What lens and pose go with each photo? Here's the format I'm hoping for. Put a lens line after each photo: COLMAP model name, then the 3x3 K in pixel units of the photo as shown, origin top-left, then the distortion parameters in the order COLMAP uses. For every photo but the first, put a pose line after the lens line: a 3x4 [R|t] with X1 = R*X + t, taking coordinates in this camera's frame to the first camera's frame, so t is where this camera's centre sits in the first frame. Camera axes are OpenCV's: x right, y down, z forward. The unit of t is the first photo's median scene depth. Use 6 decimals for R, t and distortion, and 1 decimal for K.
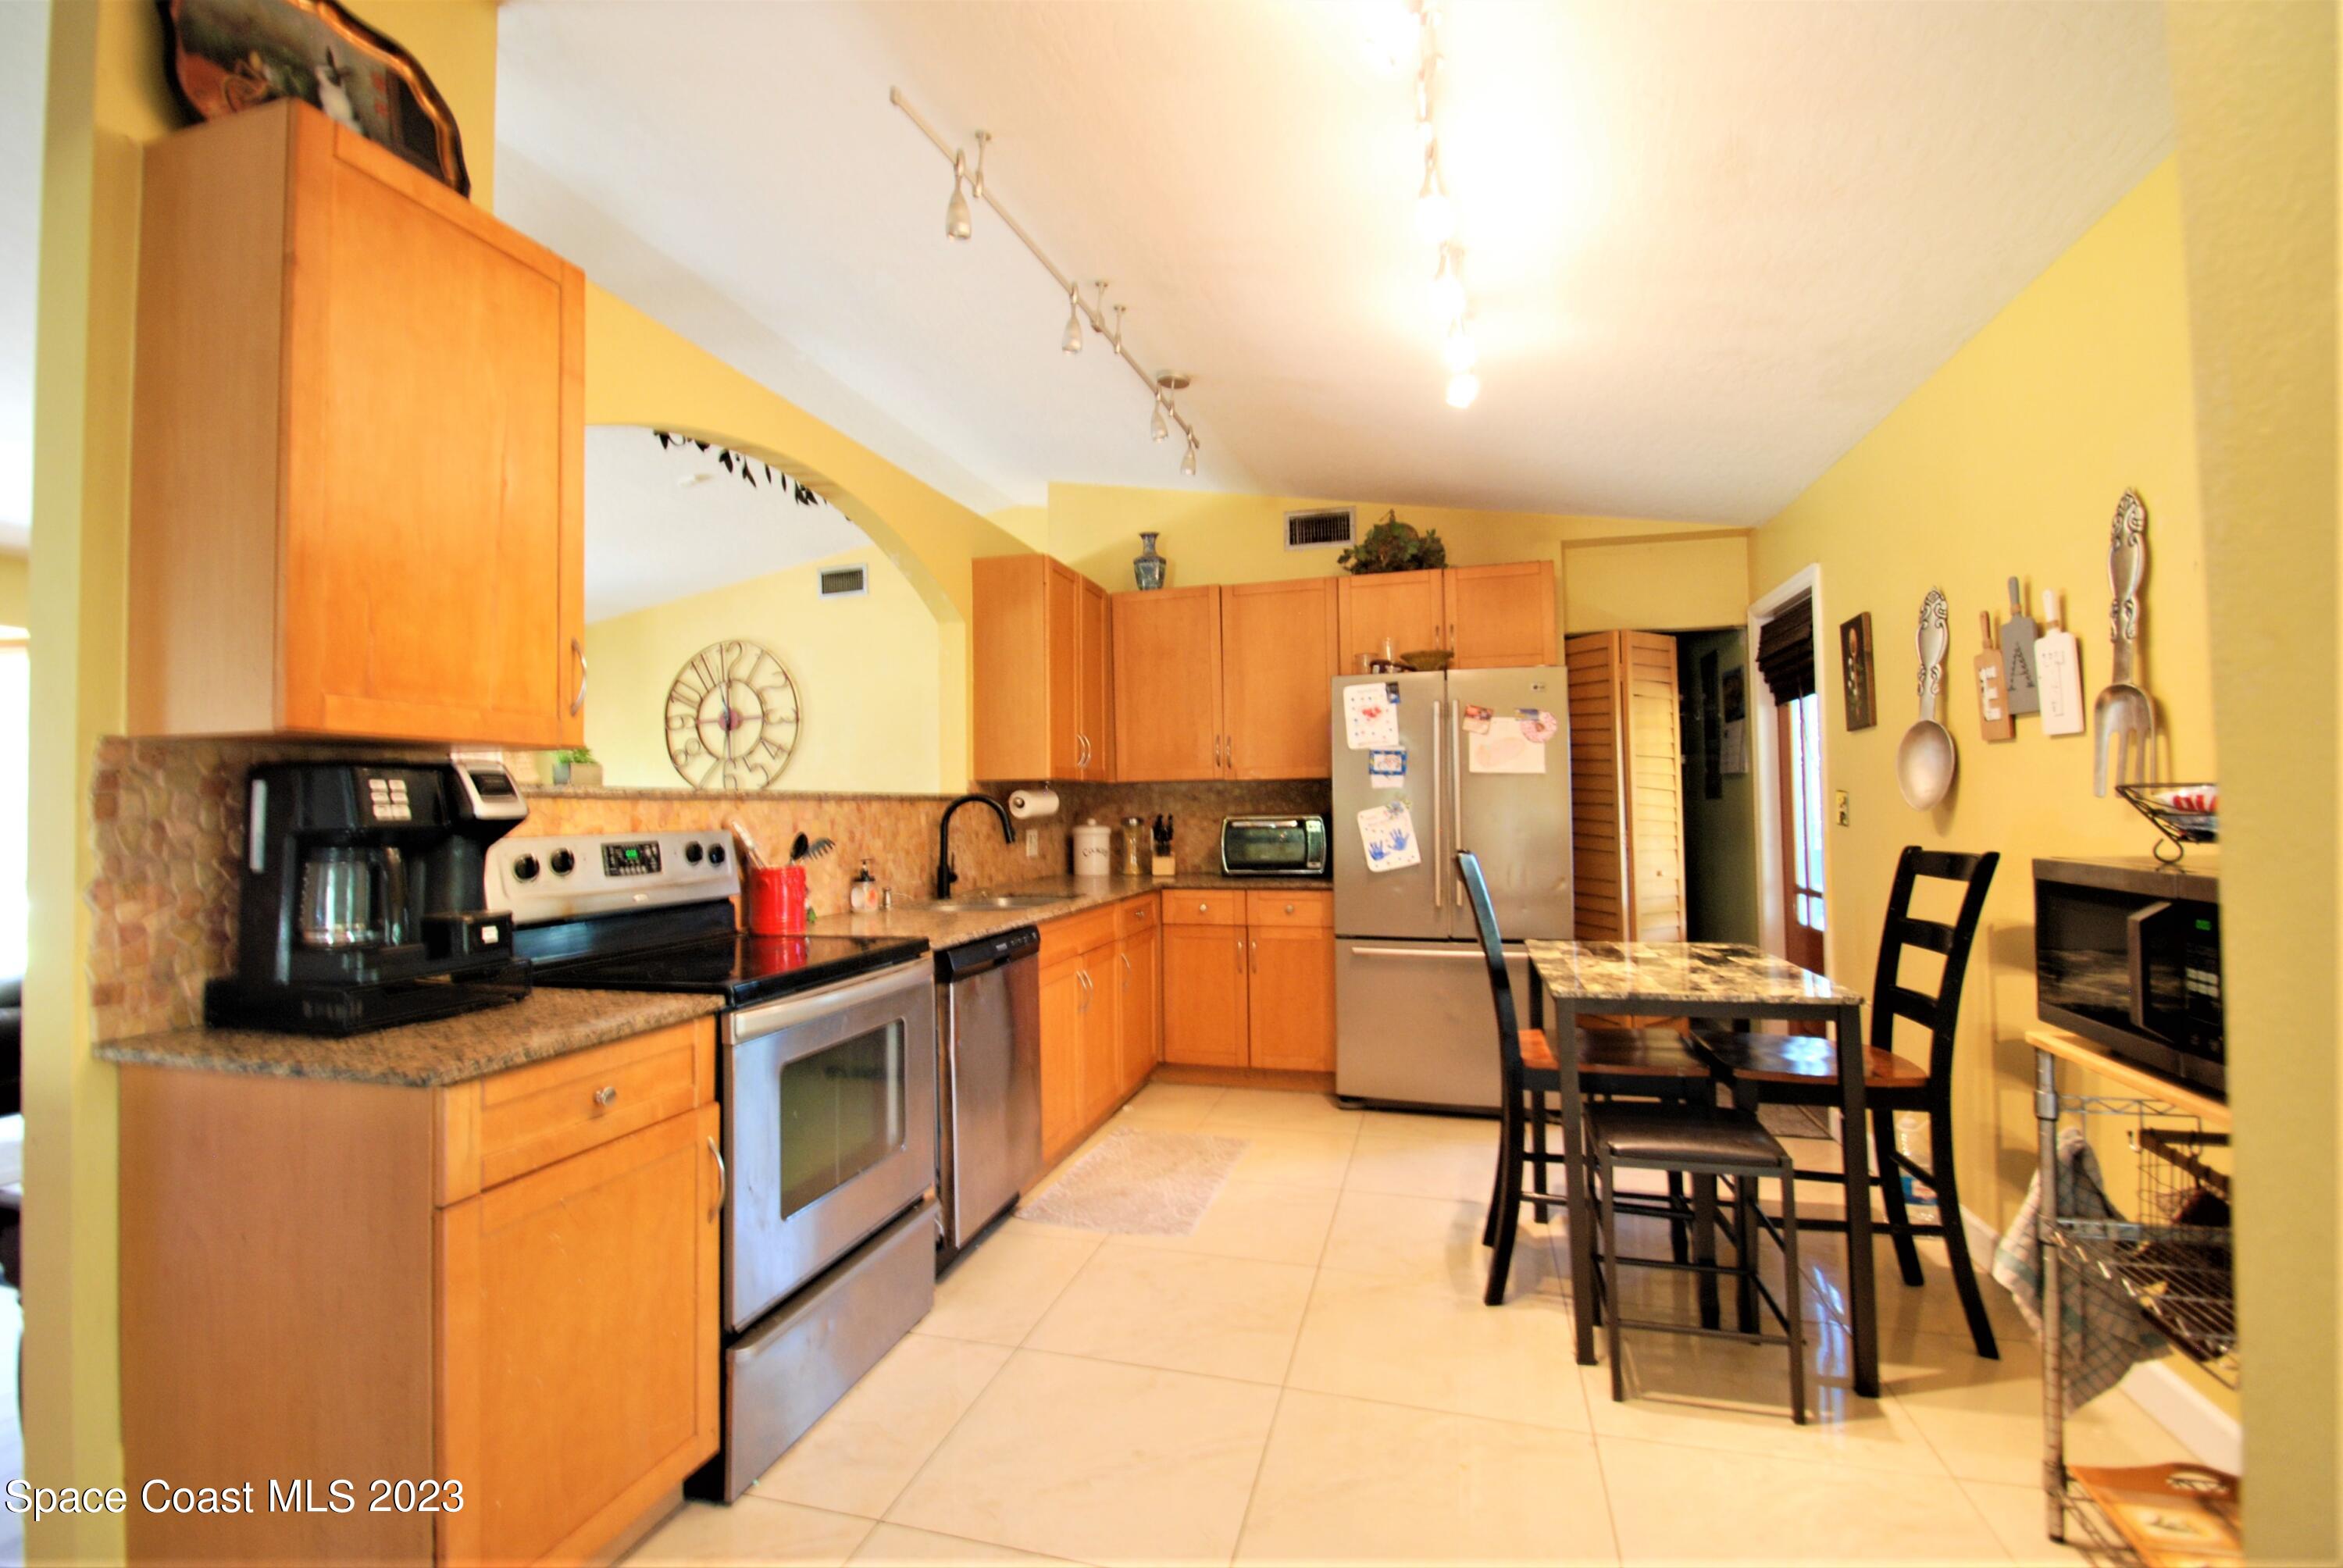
lens RADIAL K [[1033.8, 0, 1171.5], [0, 1033.8, 784.0], [0, 0, 1]] dist [0.000187, 0.000001]
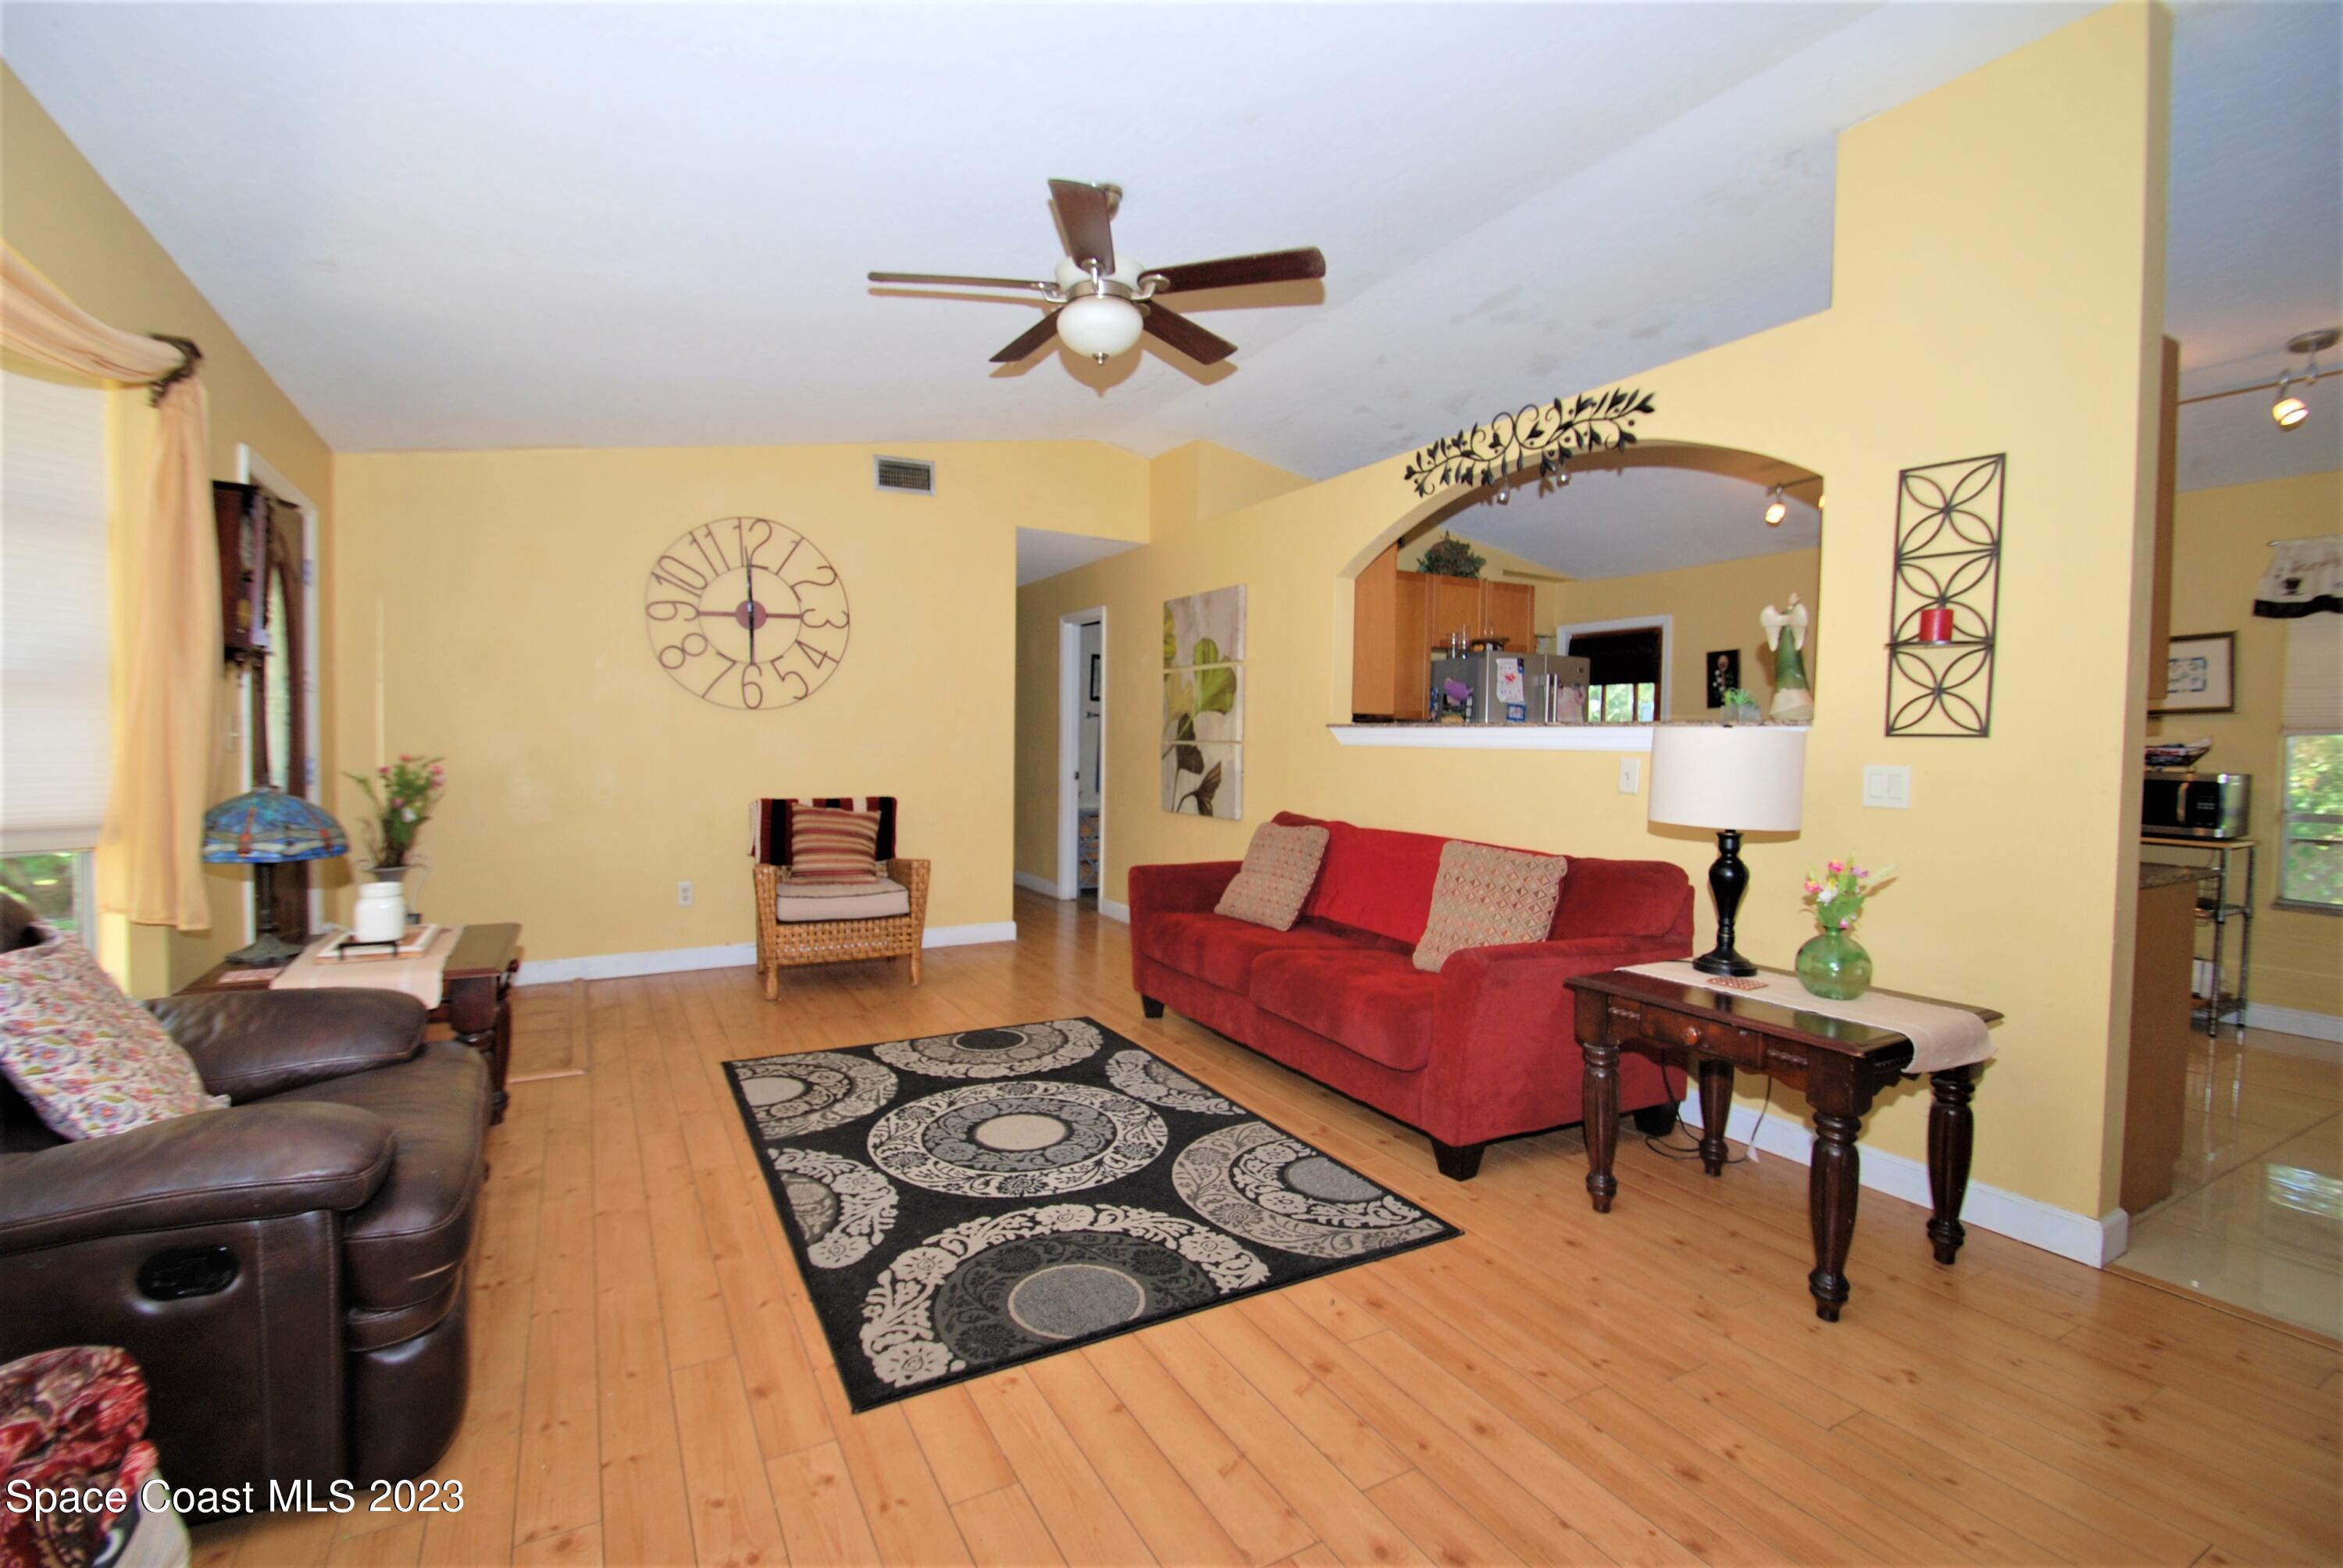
lens RADIAL K [[1033.8, 0, 1171.5], [0, 1033.8, 784.0], [0, 0, 1]] dist [0.000187, 0.000001]
pose [[0.706782, -0.006881, 0.707398, -0.775735], [-0.038247, 0.998119, 0.047922, 0.019442], [-0.706397, -0.060927, 0.705189, 0.185297]]
